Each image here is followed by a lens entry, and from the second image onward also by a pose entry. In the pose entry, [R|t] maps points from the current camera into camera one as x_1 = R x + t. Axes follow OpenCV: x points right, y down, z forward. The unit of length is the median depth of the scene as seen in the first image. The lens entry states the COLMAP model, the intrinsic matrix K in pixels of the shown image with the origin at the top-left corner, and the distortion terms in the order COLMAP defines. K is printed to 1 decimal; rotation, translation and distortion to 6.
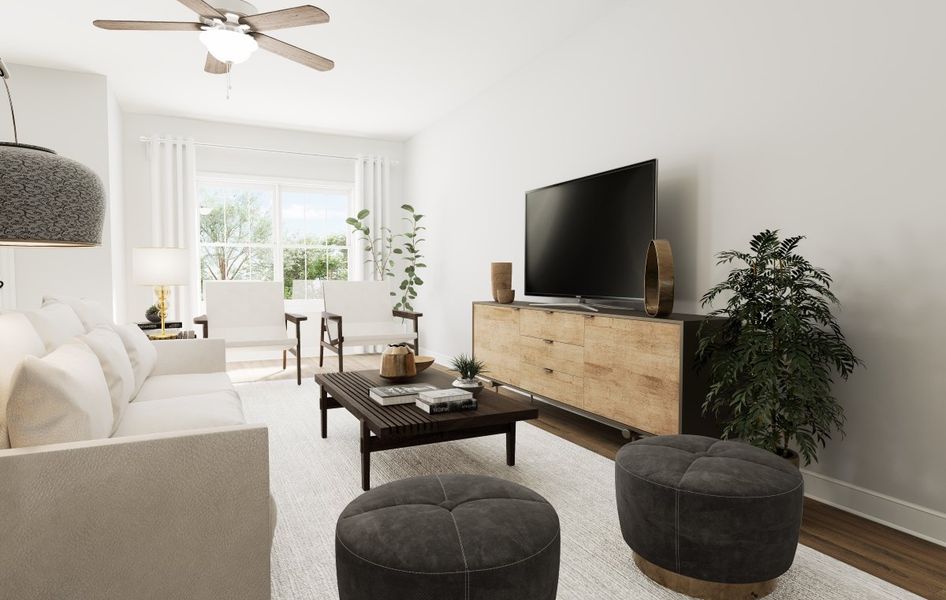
lens RADIAL K [[562.5, 0, 470.5], [0, 562.5, 294.2], [0, 0, 1]] dist [0.007797, -0.000077]
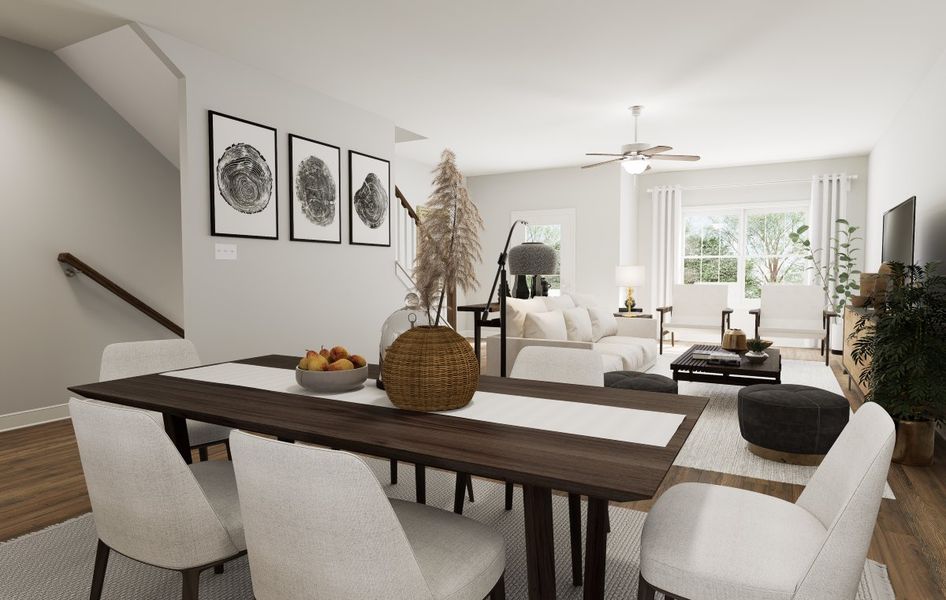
lens RADIAL K [[562.5, 0, 474.3], [0, 562.5, 298.2], [0, 0, 1]] dist [0.007797, -0.000077]
pose [[0.572766, 0.037760, -0.818849, 0.402216], [-0.026471, 0.999269, 0.027564, -0.010373], [0.819291, 0.005888, 0.573347, -0.263270]]
